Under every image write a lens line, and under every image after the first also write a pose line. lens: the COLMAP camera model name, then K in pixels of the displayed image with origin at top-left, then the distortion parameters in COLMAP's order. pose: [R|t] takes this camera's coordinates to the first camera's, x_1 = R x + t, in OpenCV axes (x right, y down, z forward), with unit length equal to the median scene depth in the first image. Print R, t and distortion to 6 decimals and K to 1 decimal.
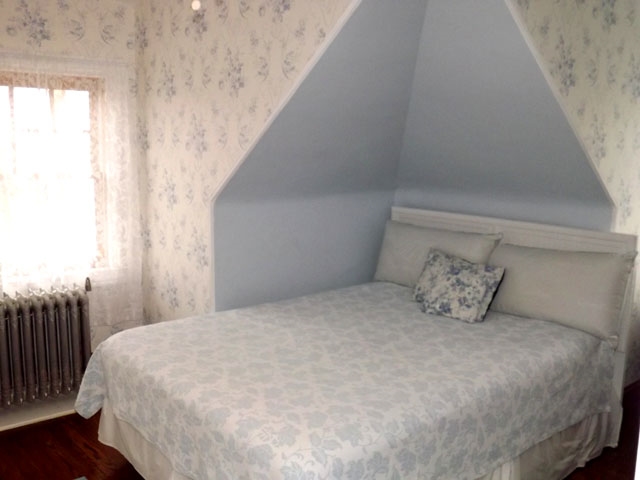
lens RADIAL K [[645.3, 0, 320.0], [0, 645.3, 240.0], [0, 0, 1]] dist [0.051186, 0.009526]
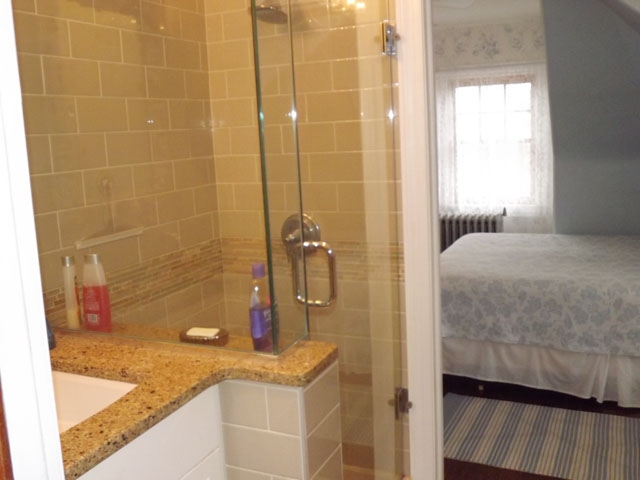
lens RADIAL K [[645.3, 0, 320.0], [0, 645.3, 240.0], [0, 0, 1]] dist [0.051186, 0.009526]
pose [[0.436263, 0.131719, -0.890126, 0.891945], [-0.112279, 0.989465, 0.091389, 0.048086], [0.892787, 0.060073, 0.446456, -0.070523]]
